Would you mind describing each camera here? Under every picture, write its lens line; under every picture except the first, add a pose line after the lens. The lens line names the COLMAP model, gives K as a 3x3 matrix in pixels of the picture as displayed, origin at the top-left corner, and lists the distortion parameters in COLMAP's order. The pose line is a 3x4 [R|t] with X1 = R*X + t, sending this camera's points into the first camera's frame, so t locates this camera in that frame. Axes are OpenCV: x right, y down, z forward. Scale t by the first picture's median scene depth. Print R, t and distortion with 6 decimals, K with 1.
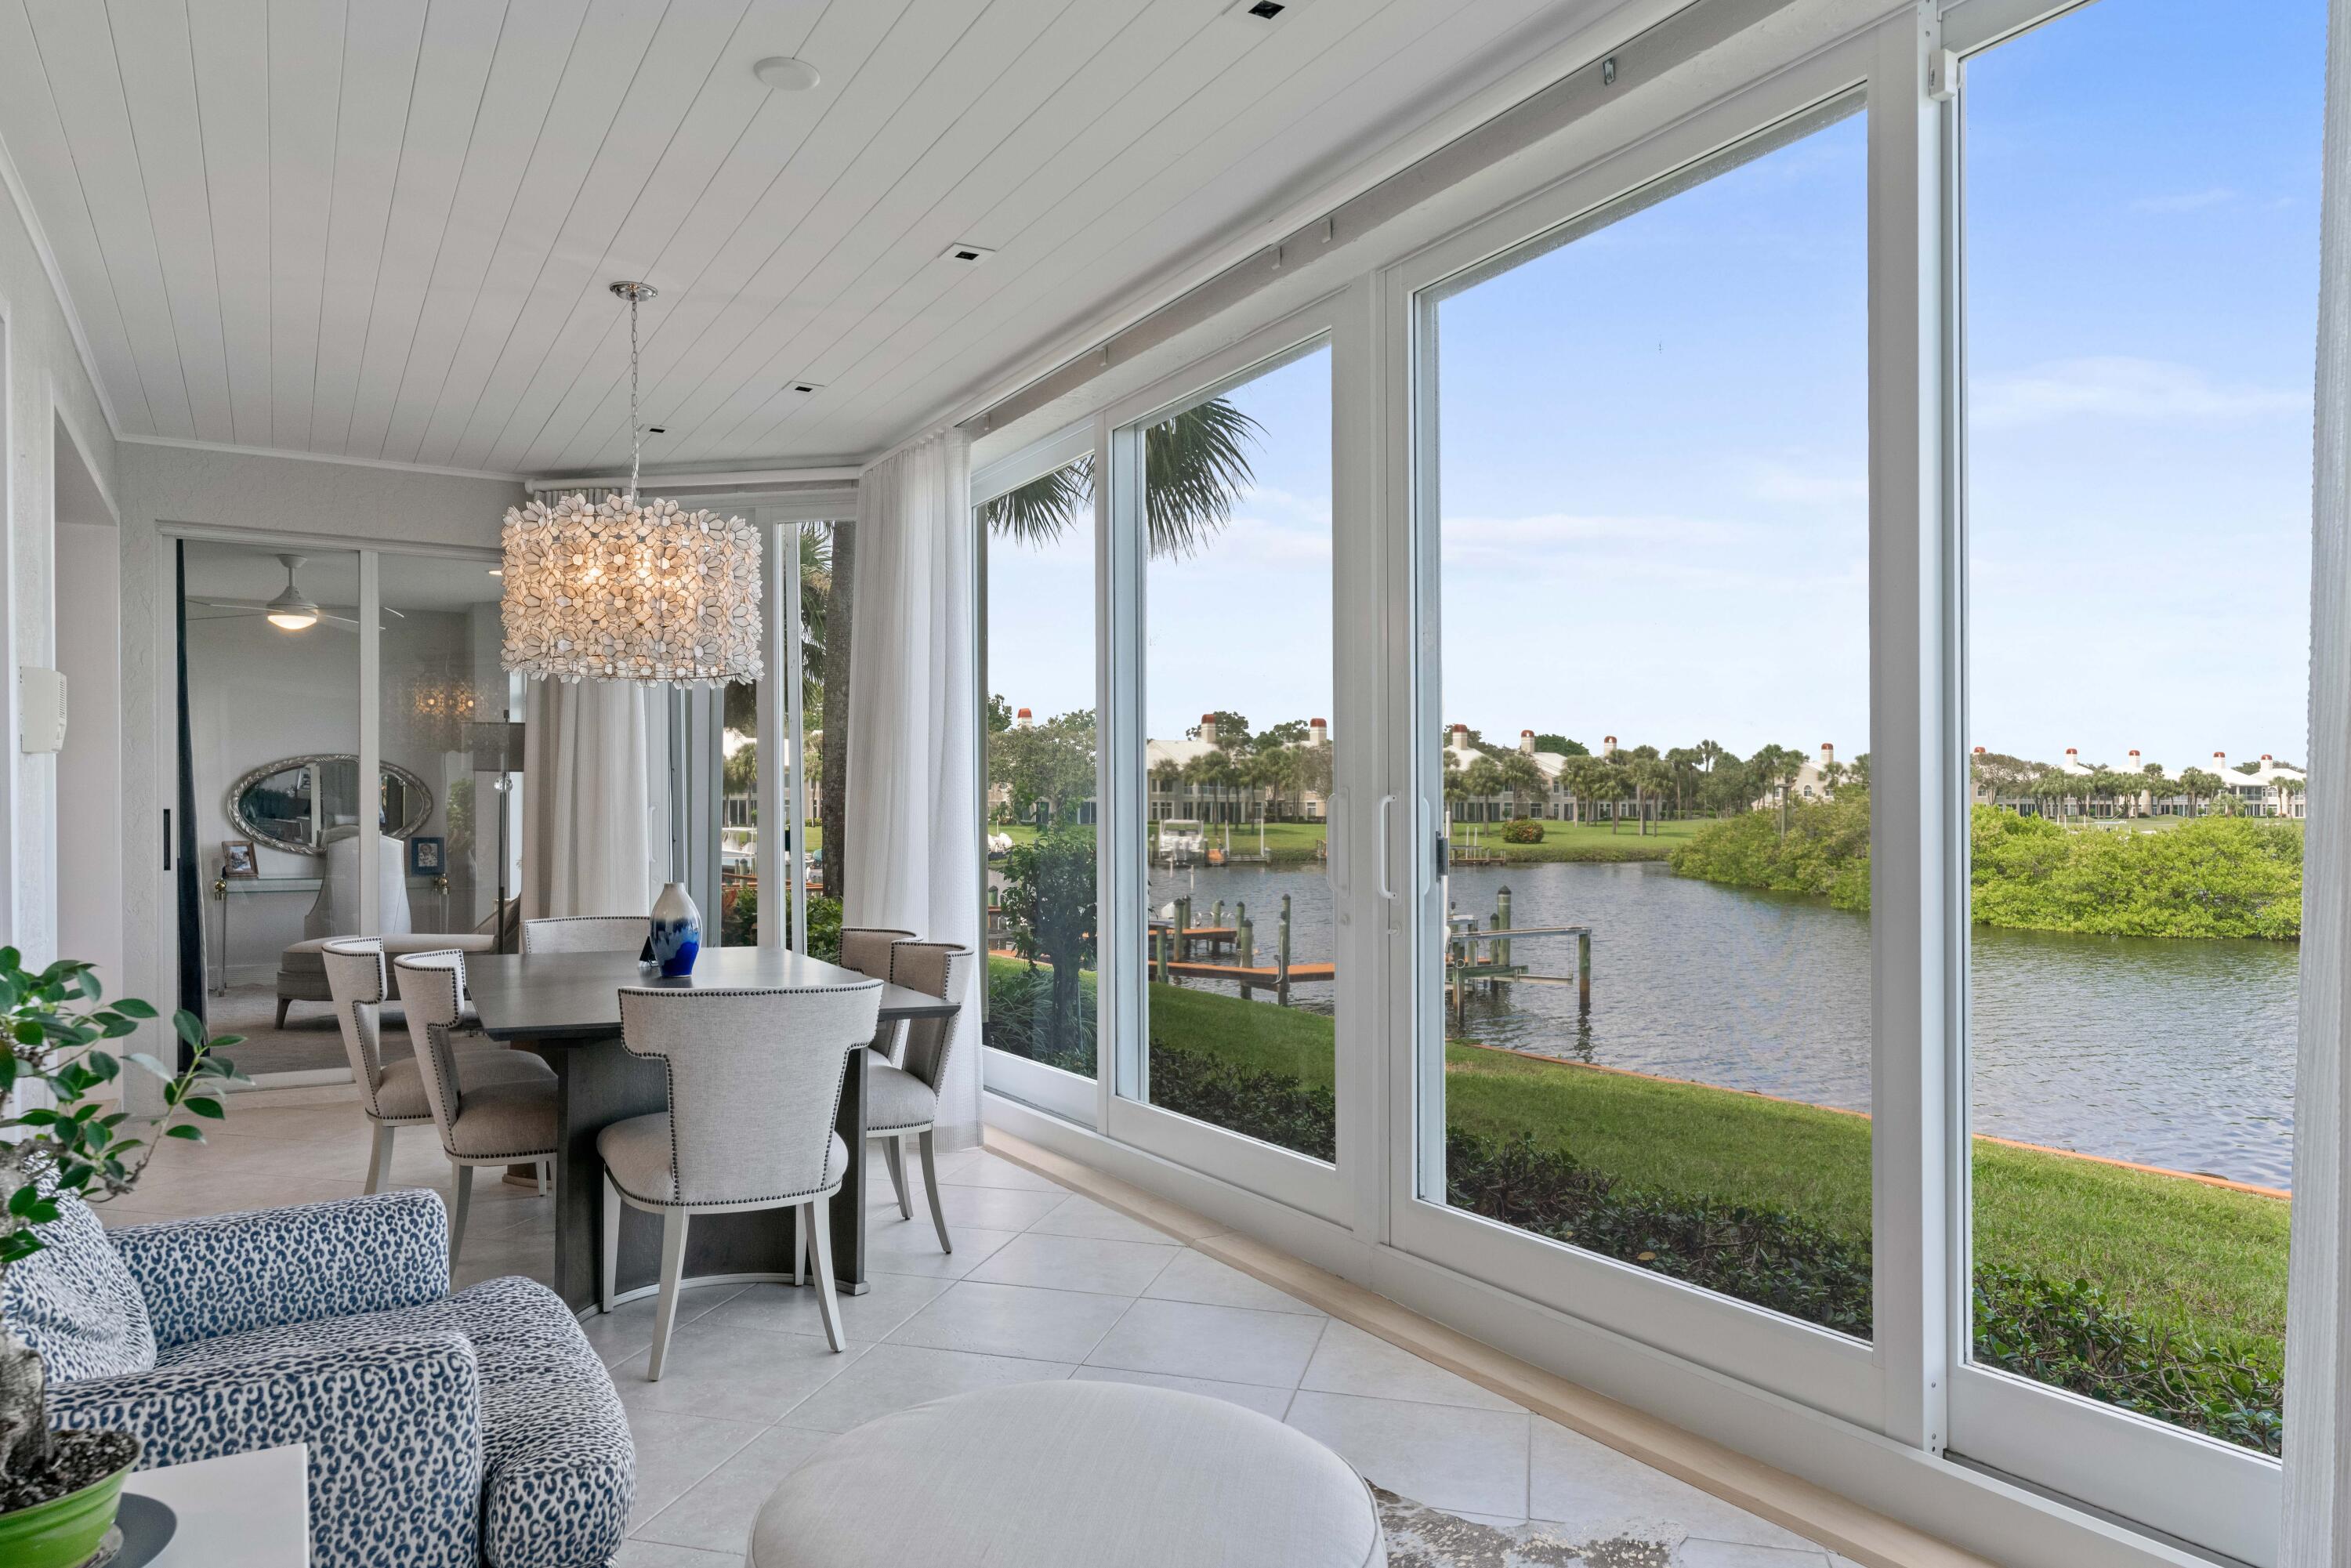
lens RADIAL K [[1472.5, 0, 1203.4], [0, 1472.5, 799.5], [0, 0, 1]] dist [-0.005732, 0.008073]
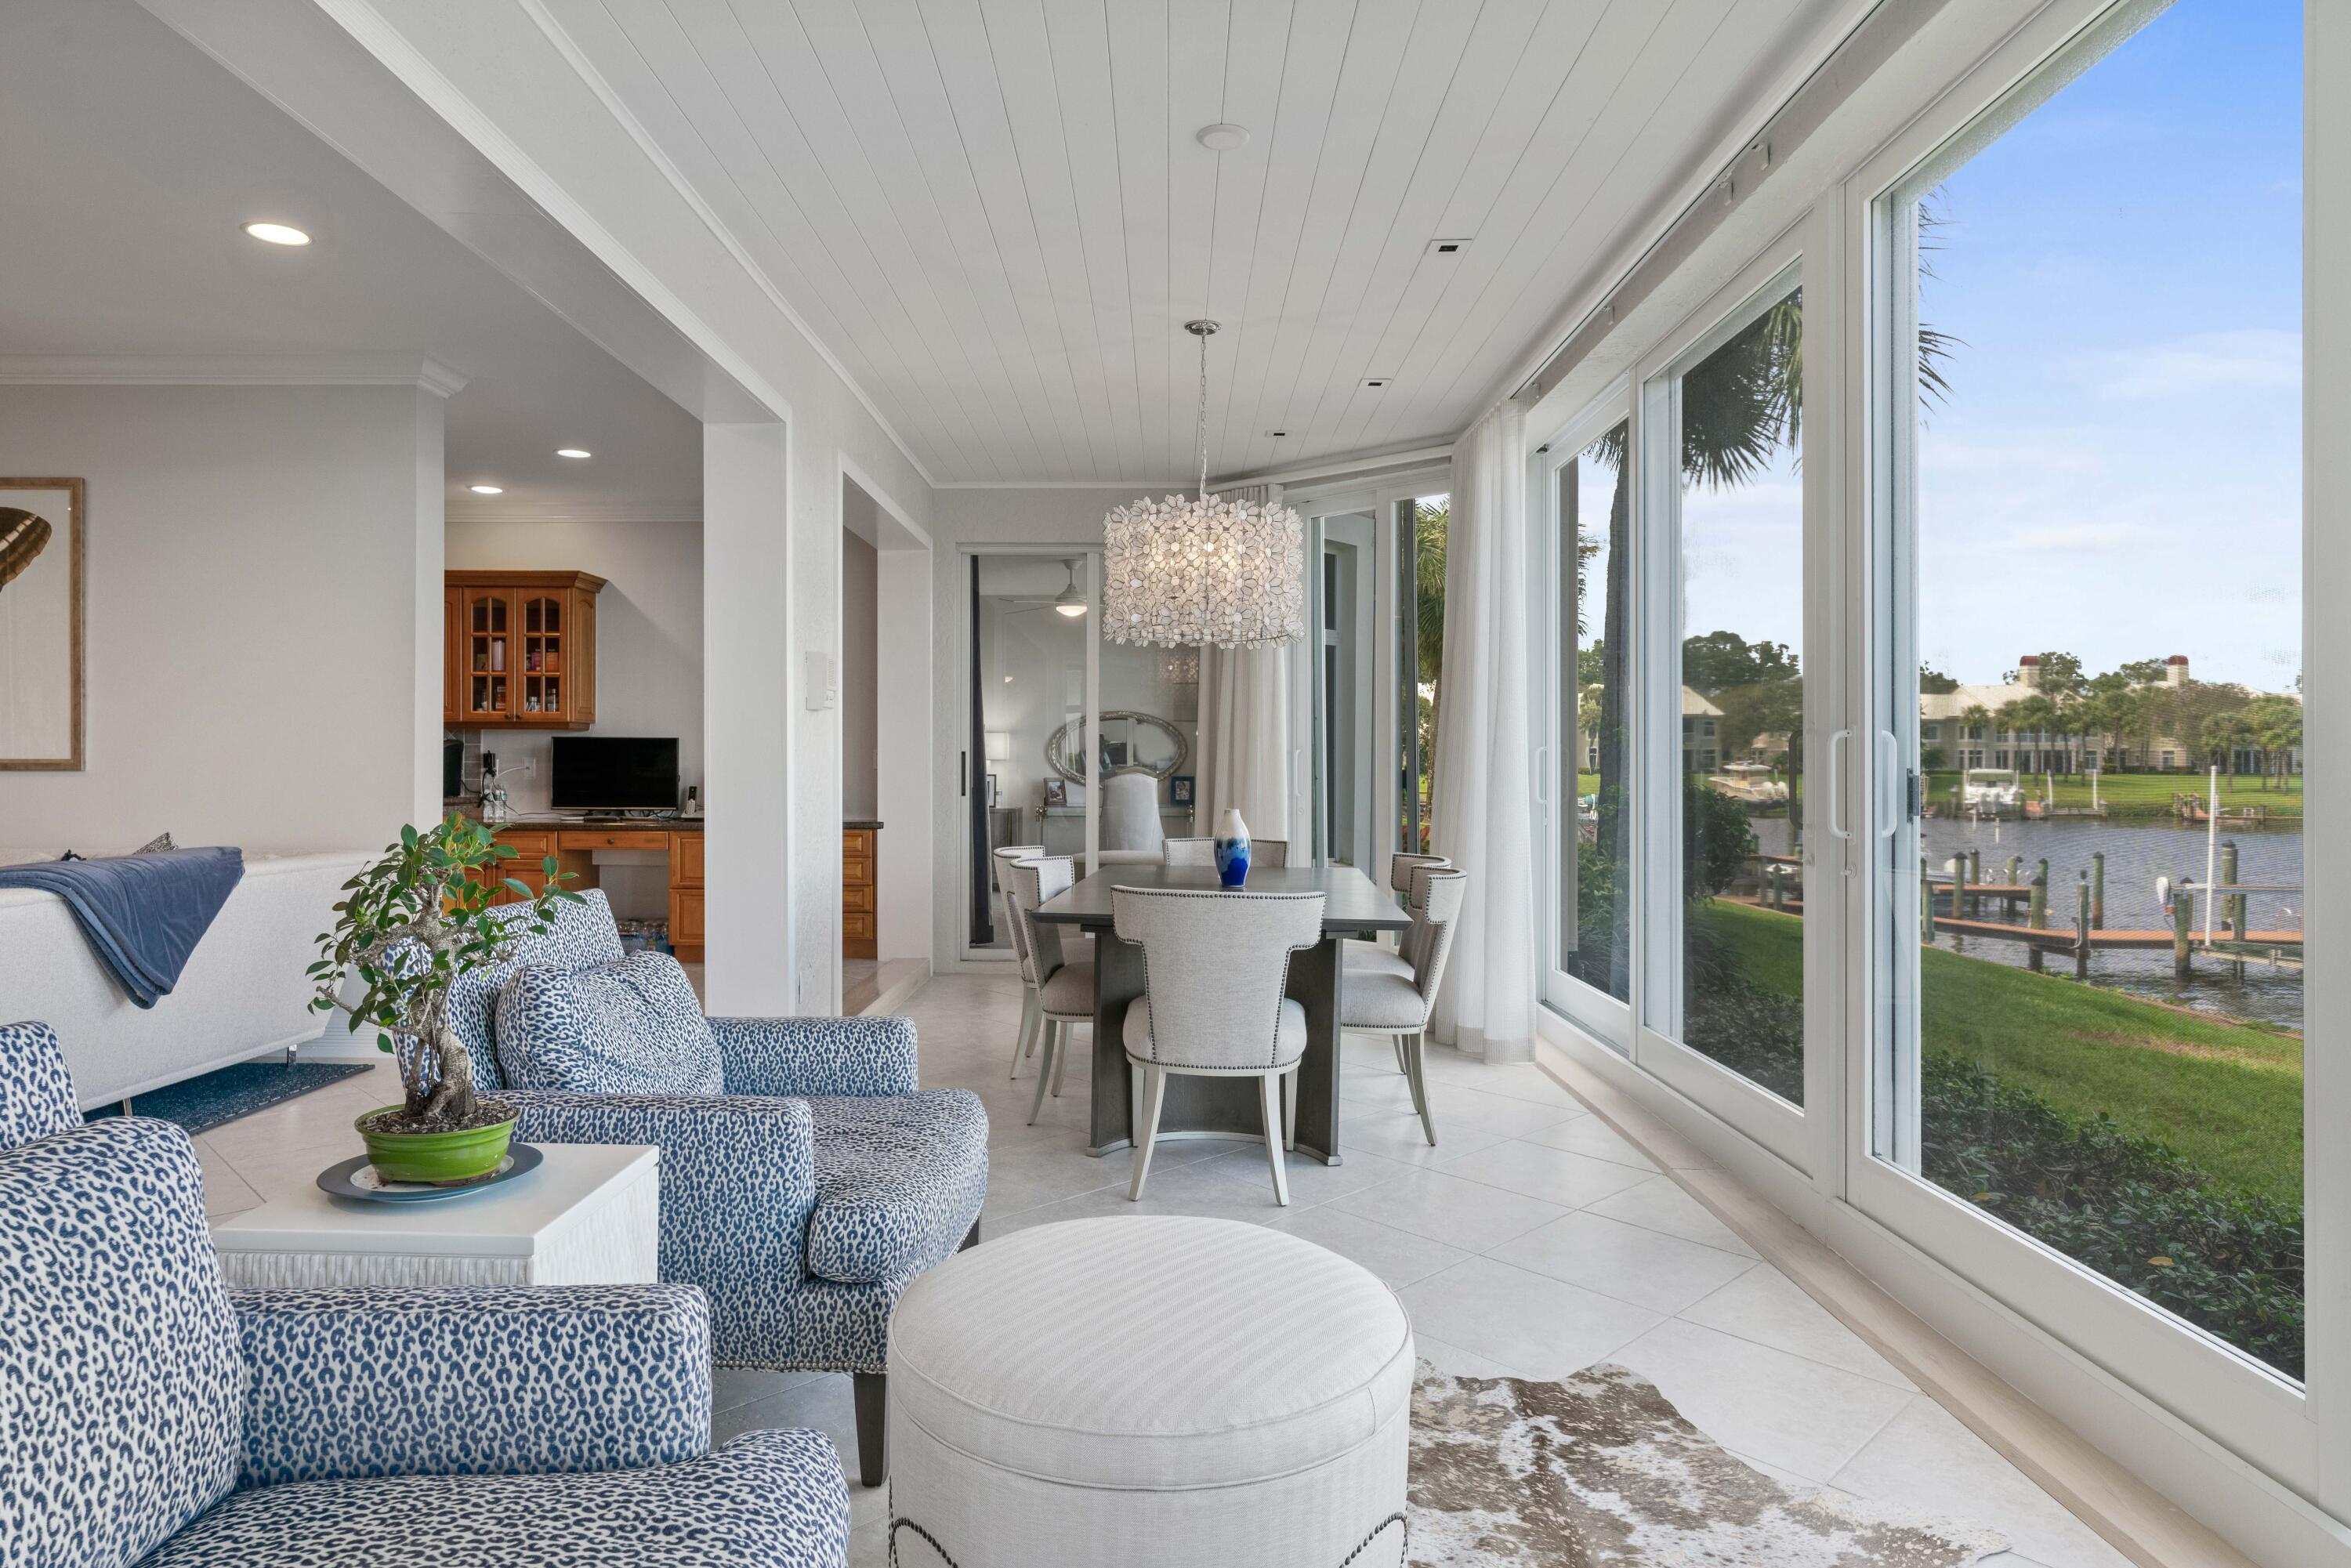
lens RADIAL K [[1368.8, 0, 1209.2], [0, 1368.8, 742.4], [0, 0, 1]] dist [-0.004736, 0.005987]
pose [[0.858513, -0.005244, -0.512765, 0.138205], [0.002731, 0.999980, -0.005654, 0.005504], [0.512785, 0.003454, 0.858510, 0.014587]]
